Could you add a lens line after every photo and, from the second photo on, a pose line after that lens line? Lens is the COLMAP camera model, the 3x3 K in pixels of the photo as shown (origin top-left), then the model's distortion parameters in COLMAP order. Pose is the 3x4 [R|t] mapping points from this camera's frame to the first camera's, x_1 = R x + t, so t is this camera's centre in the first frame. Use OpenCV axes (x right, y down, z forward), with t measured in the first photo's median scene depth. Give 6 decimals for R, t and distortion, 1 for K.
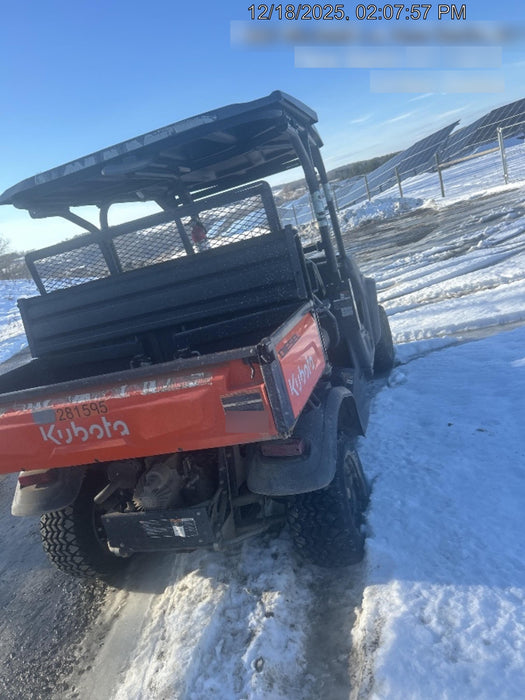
lens RADIAL K [[507.1, 0, 230.3], [0, 507.1, 369.1], [0, 0, 1]] dist [-0.002086, -0.001443]
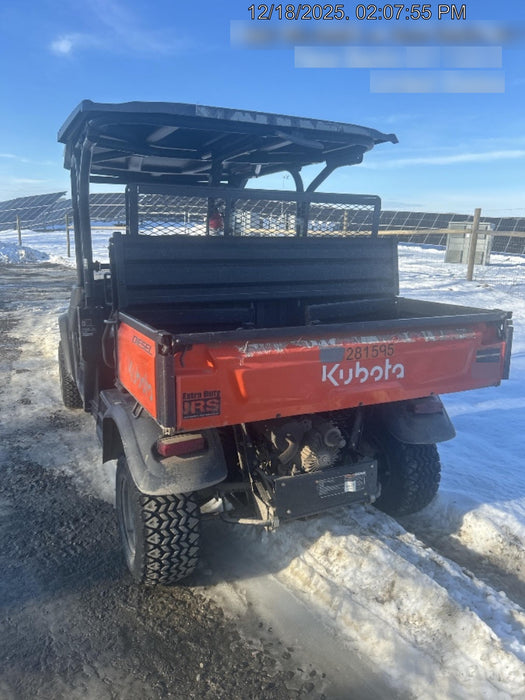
lens RADIAL K [[520.4, 0, 254.4], [0, 520.4, 360.5], [0, 0, 1]] dist [0.012562, -0.001604]
pose [[0.707618, 0.119146, 0.696477, -1.140089], [-0.028312, 0.989670, -0.140537, 0.243843], [-0.706027, 0.079728, 0.703682, 0.401330]]
